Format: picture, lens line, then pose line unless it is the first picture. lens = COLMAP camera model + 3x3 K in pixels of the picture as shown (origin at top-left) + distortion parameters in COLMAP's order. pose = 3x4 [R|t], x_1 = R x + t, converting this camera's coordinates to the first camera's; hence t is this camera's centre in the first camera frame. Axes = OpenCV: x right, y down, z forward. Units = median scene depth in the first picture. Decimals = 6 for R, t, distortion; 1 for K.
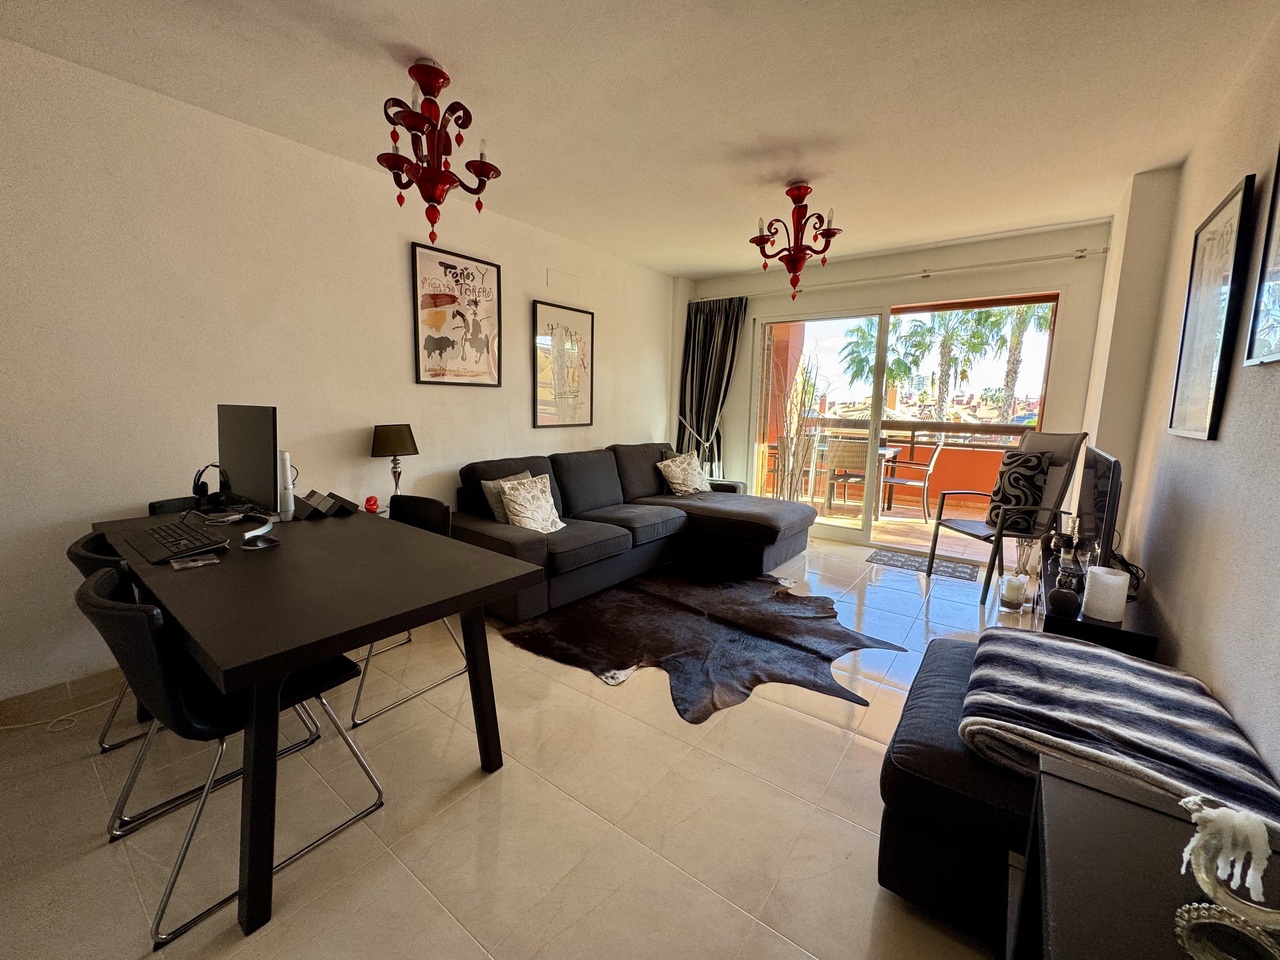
lens RADIAL K [[512.0, 0, 636.3], [0, 512.0, 475.0], [0, 0, 1]] dist [-0.003036, 0.000305]
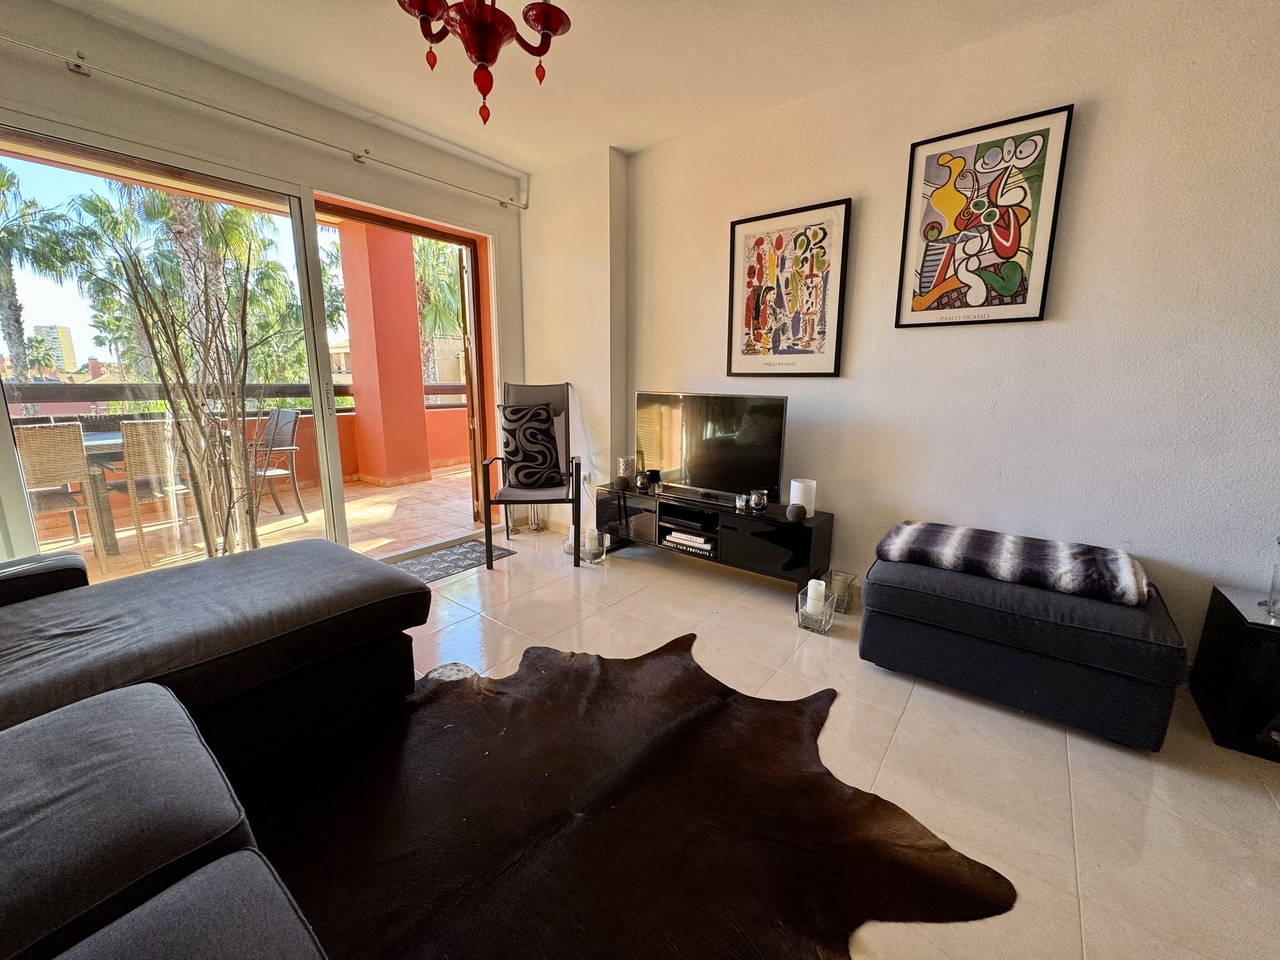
lens RADIAL K [[512.0, 0, 640.4], [0, 512.0, 479.0], [0, 0, 1]] dist [-0.003036, 0.000305]
pose [[0.010550, -0.210145, 0.977613, -0.024465], [0.133614, 0.969197, 0.206894, -0.009665], [-0.990977, 0.128440, 0.038303, 0.090693]]
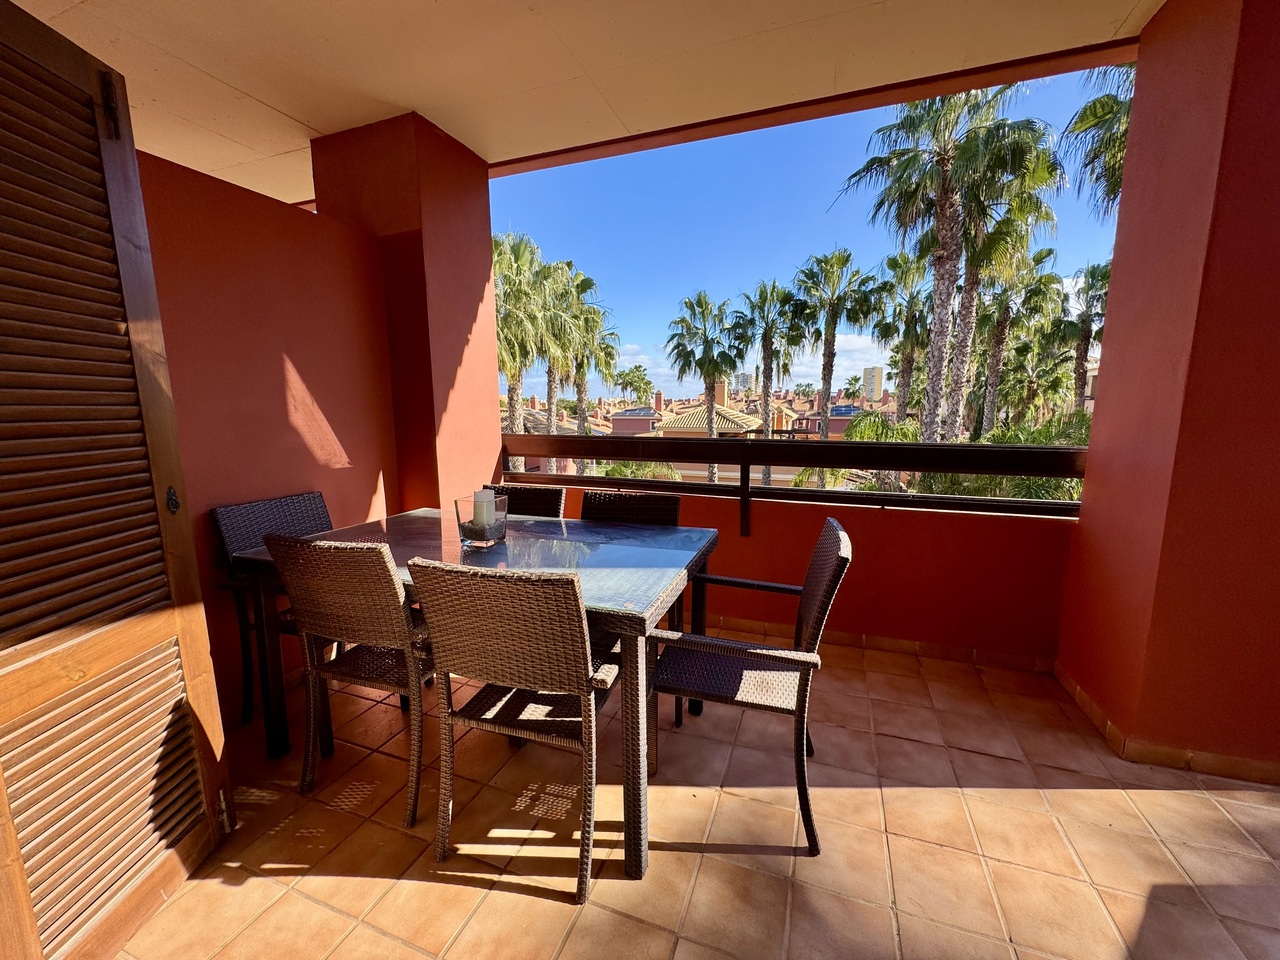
lens RADIAL K [[512.0, 0, 638.1], [0, 512.0, 478.8], [0, 0, 1]] dist [-0.003036, 0.000305]
pose [[0.955871, -0.064792, 0.286552, 0.077988], [0.062583, 0.997897, 0.016871, -0.019804], [-0.287042, 0.001806, 0.957916, 0.144256]]
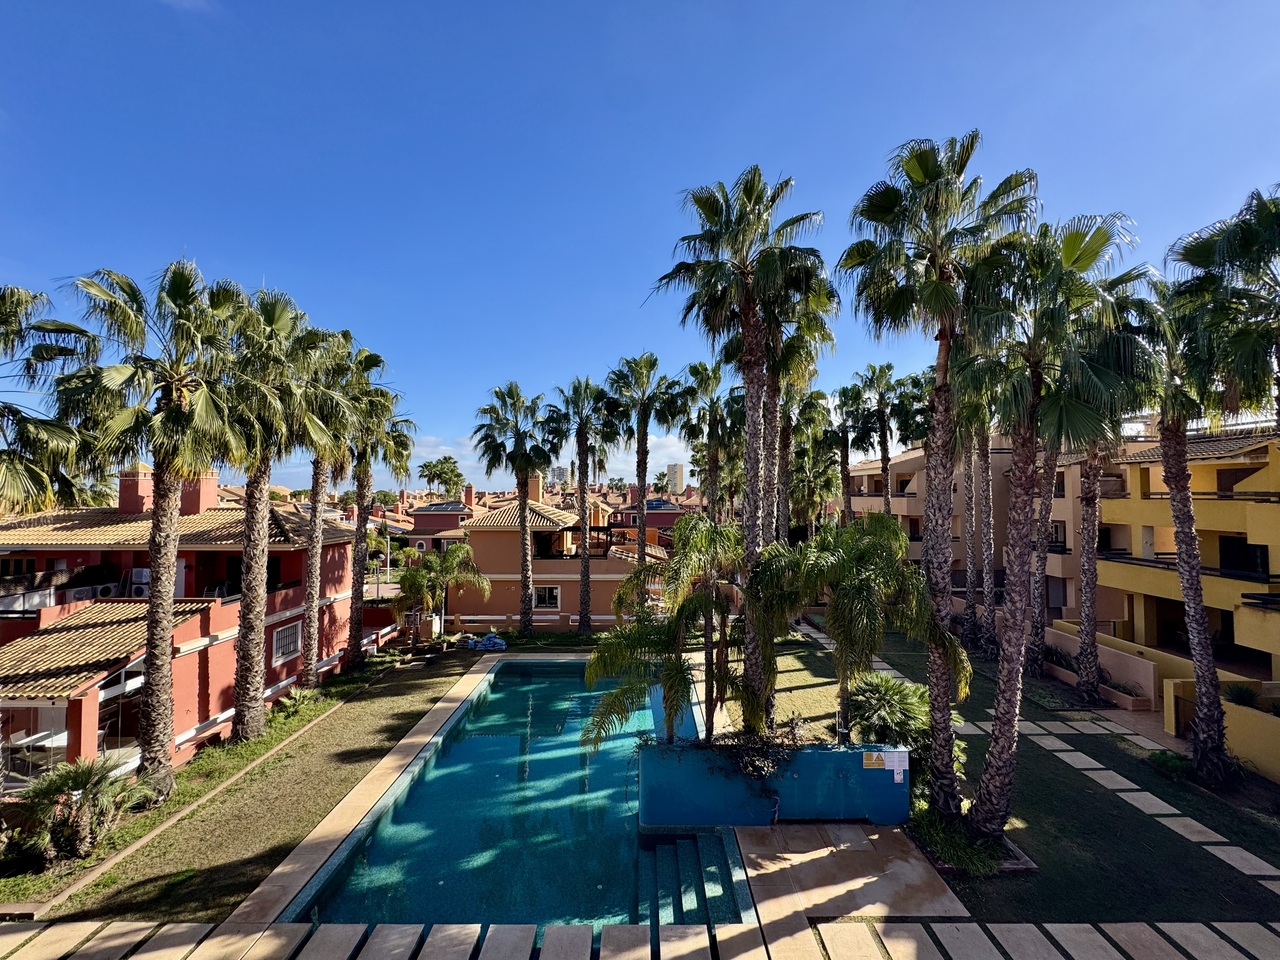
lens RADIAL K [[512.0, 0, 639.6], [0, 512.0, 480.7], [0, 0, 1]] dist [-0.003036, 0.000305]
pose [[0.794535, -0.001355, 0.607217, 0.118207], [0.099892, 0.986665, -0.128505, -0.036366], [-0.598946, 0.162758, 0.784075, 0.212306]]
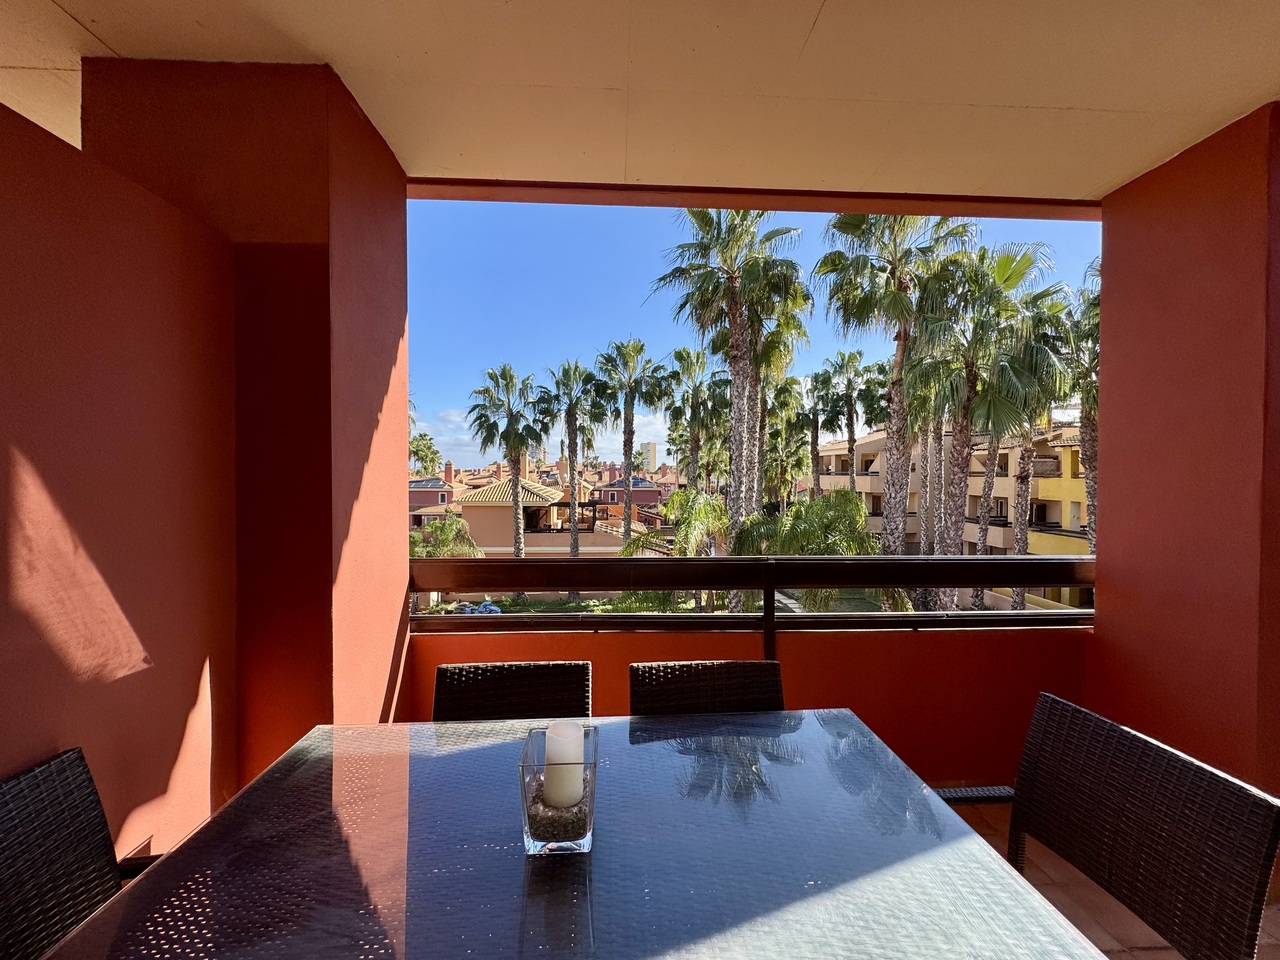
lens RADIAL K [[512.0, 0, 641.2], [0, 512.0, 480.0], [0, 0, 1]] dist [-0.003036, 0.000305]
pose [[0.759184, -0.023224, 0.650462, 0.060537], [0.100964, 0.991469, -0.082440, -0.031096], [-0.642998, 0.128261, 0.755052, 0.179825]]
